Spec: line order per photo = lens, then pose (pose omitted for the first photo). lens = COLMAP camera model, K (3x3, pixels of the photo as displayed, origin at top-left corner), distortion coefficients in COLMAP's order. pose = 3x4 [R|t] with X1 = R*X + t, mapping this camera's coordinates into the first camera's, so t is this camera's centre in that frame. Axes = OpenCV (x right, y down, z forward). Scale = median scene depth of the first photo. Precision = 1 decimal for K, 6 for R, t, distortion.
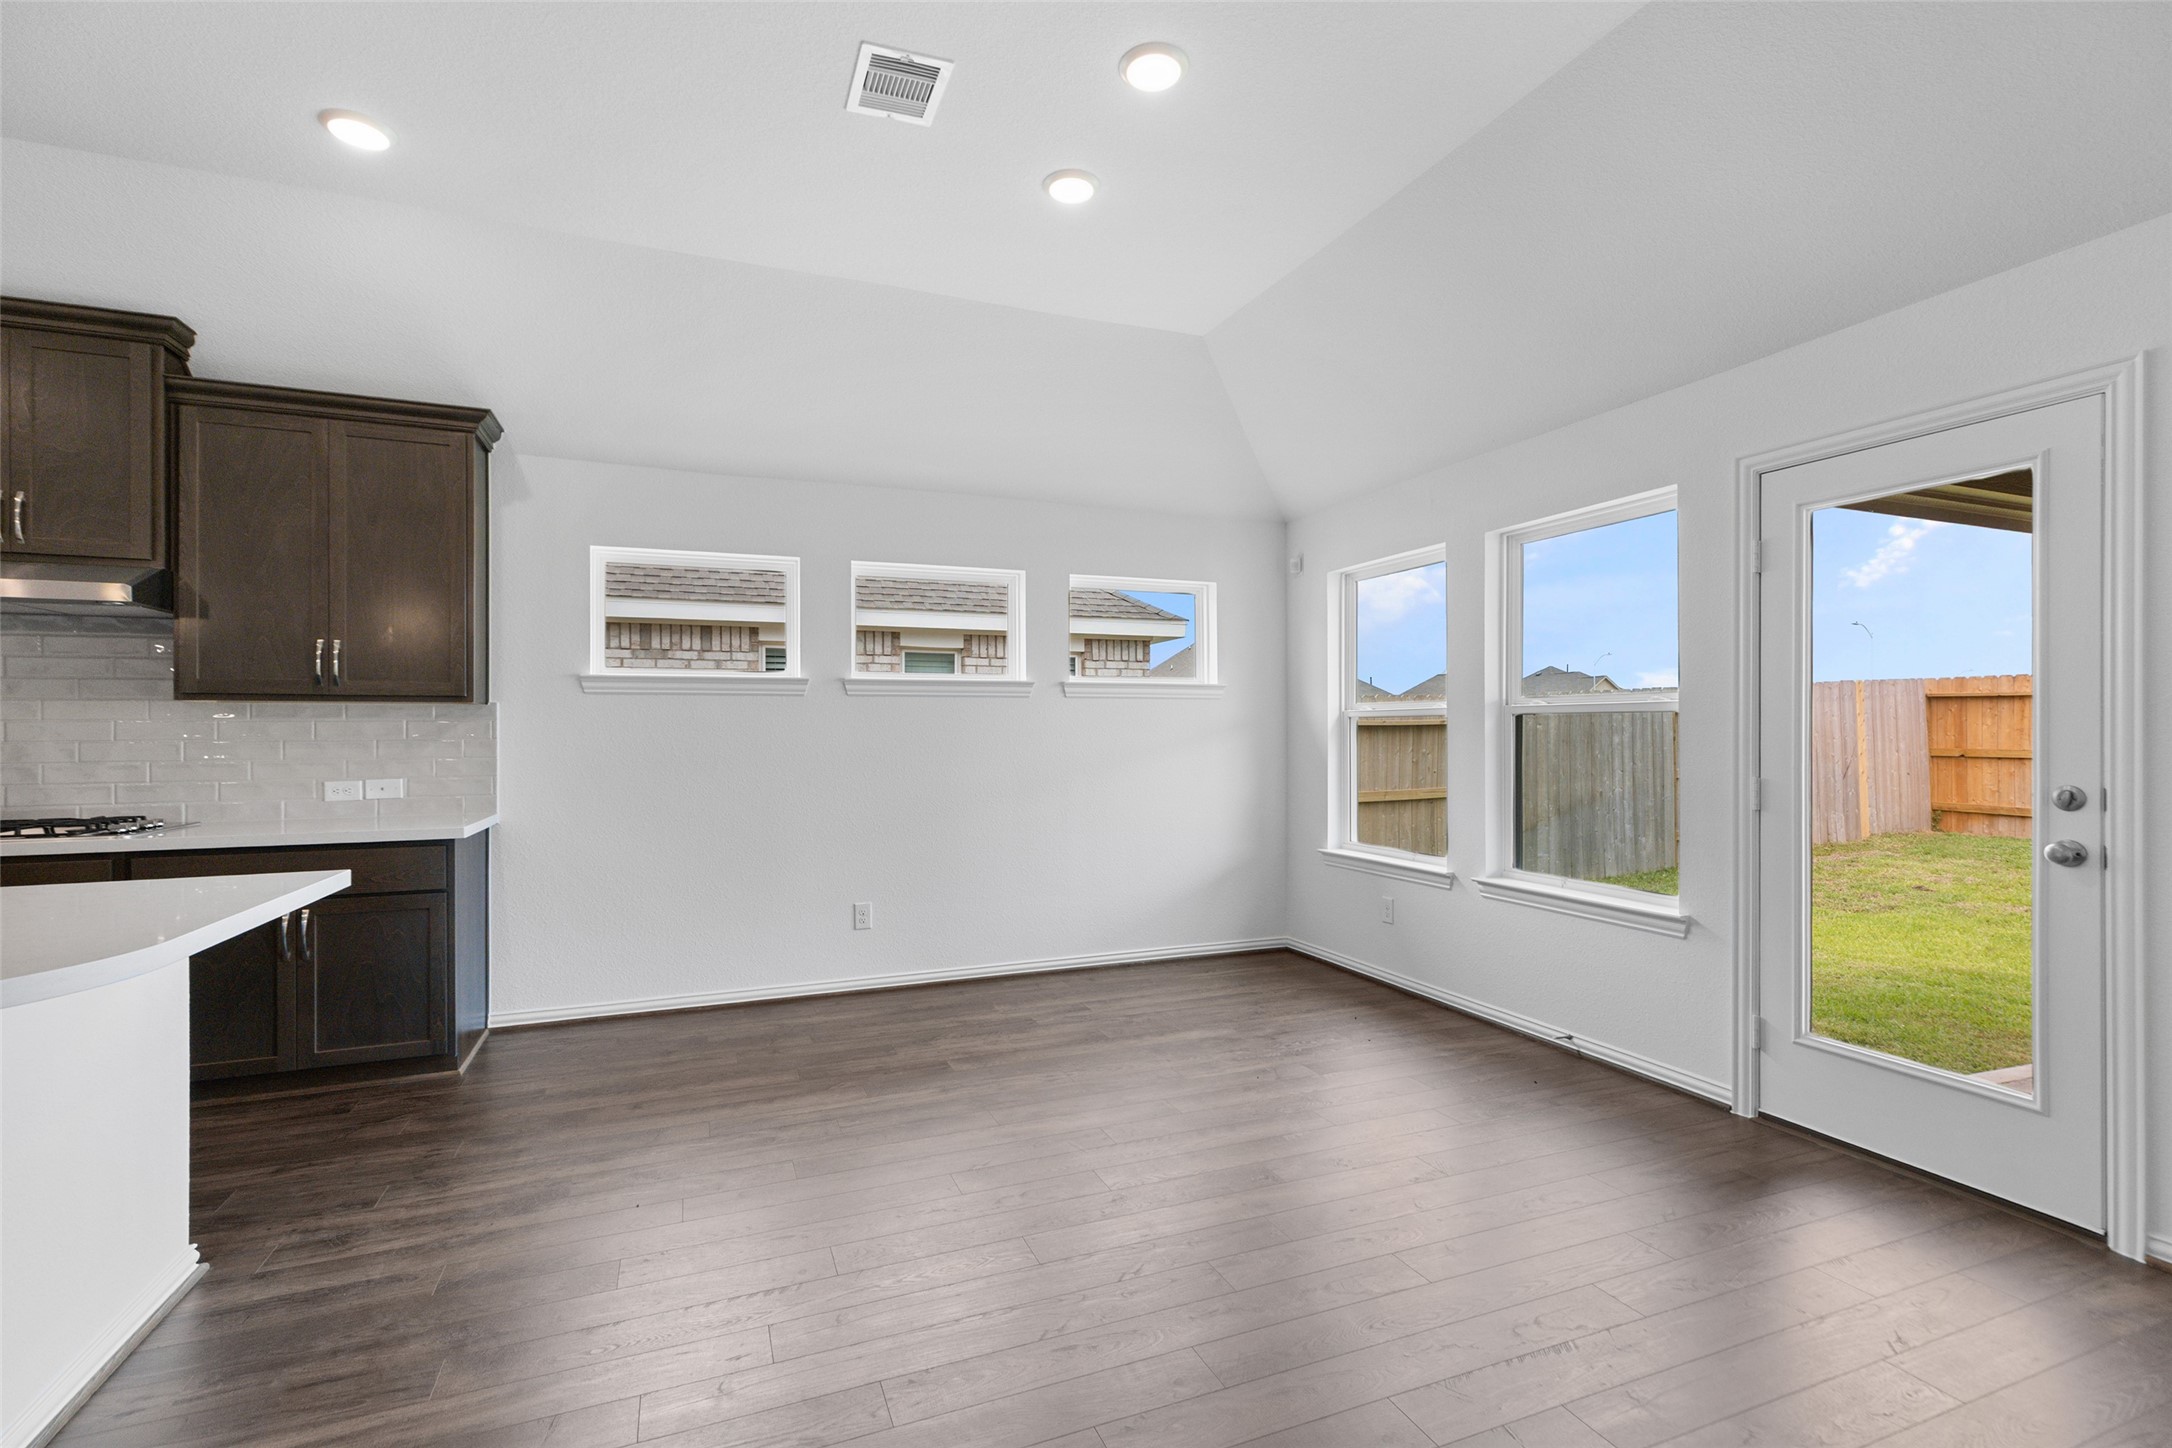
lens RADIAL K [[973.5, 0, 1079.1], [0, 973.5, 730.7], [0, 0, 1]] dist [0.002689, 0.000029]
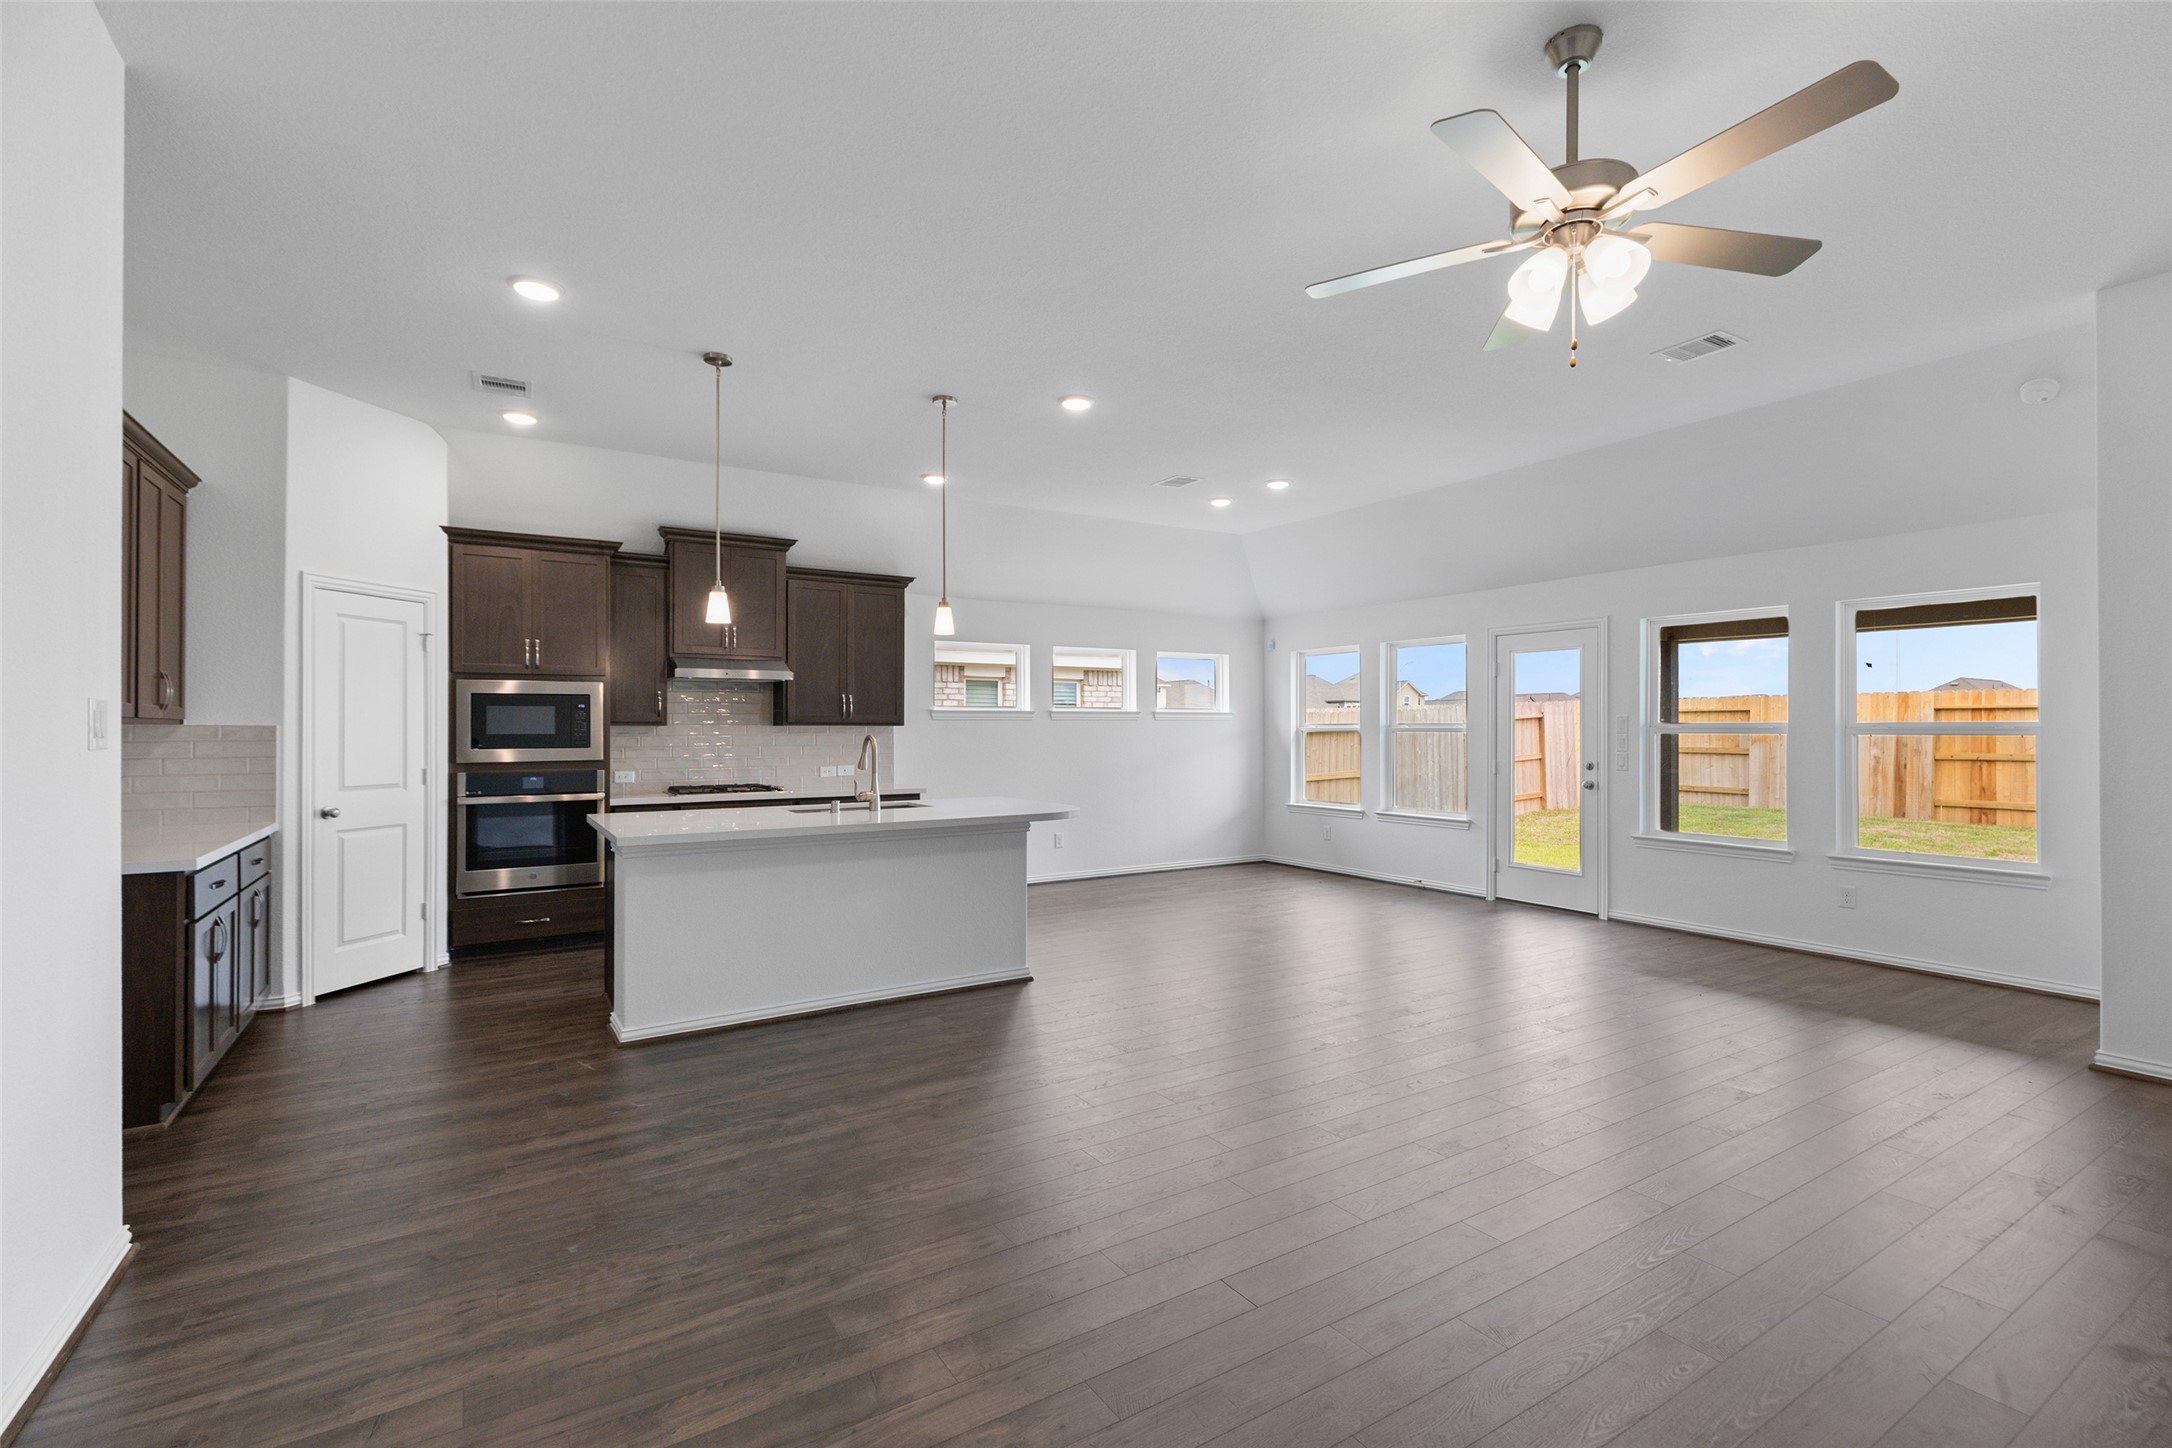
lens RADIAL K [[974.0, 0, 1086.0], [0, 974.0, 724.0], [0, 0, 1]] dist [0.004251, 0.000005]
pose [[0.984136, 0.002702, 0.177398, -0.587252], [-0.001939, 0.999988, -0.004473, -0.023725], [-0.177408, 0.004058, 0.984129, -0.960108]]
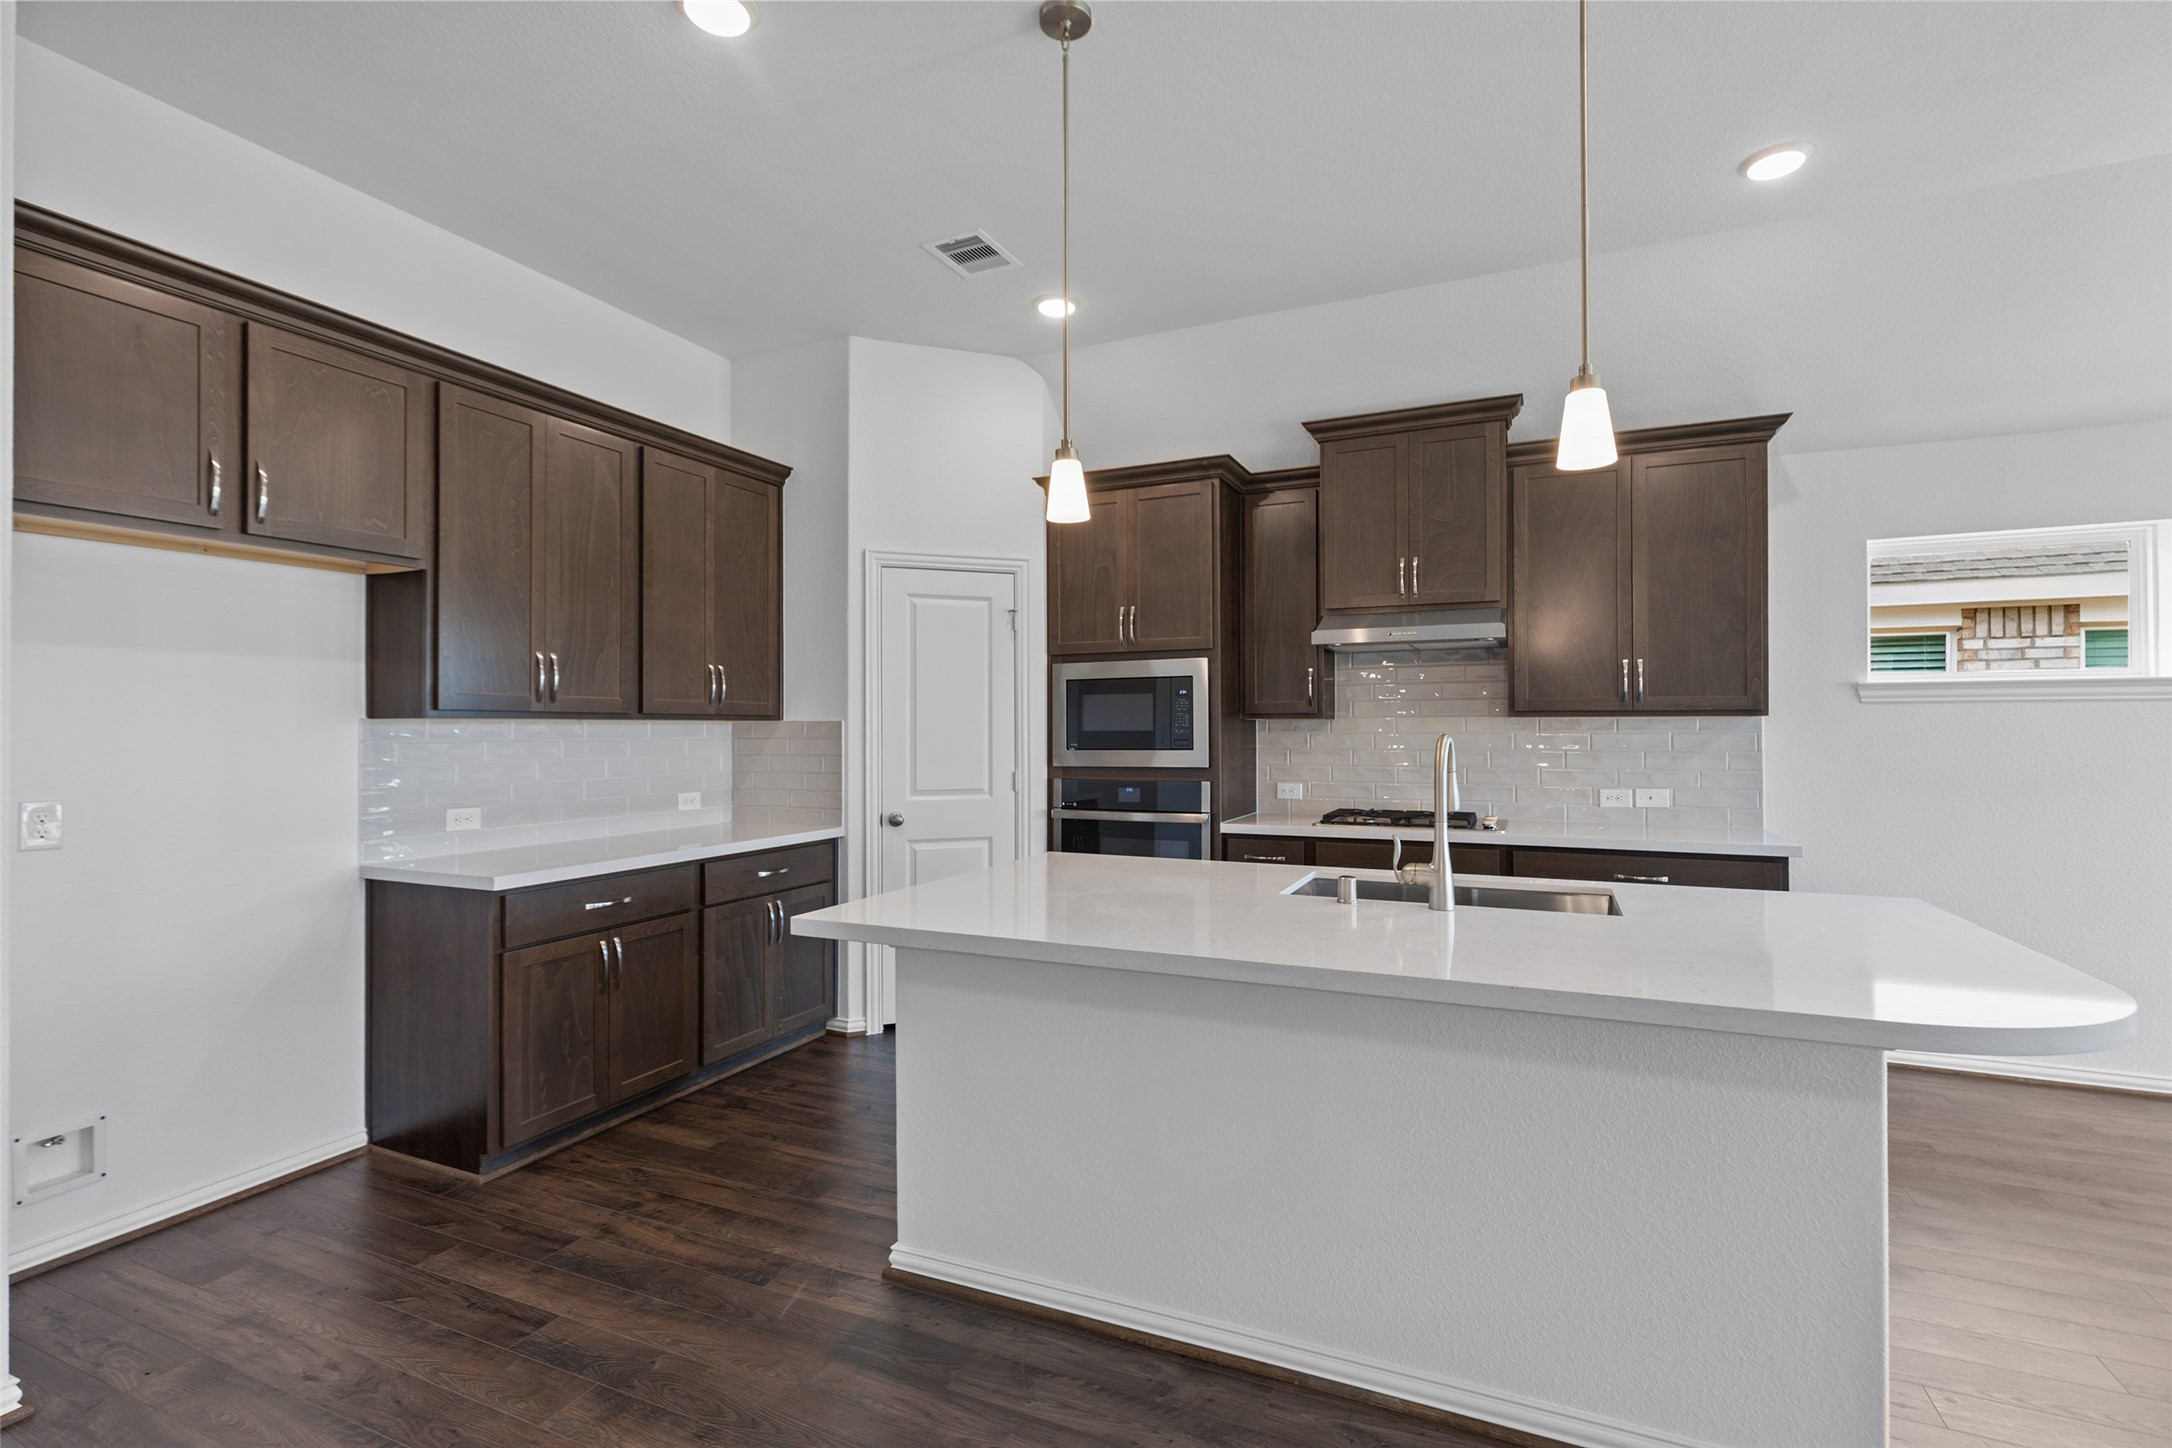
lens RADIAL K [[982.7, 0, 1090.1], [0, 982.7, 723.2], [0, 0, 1]] dist [0.003734, 0.000594]
pose [[0.691808, -0.003604, -0.722072, -0.365351], [0.001979, 0.999993, -0.003095, -0.018946], [0.722079, 0.000712, 0.691811, -0.170455]]
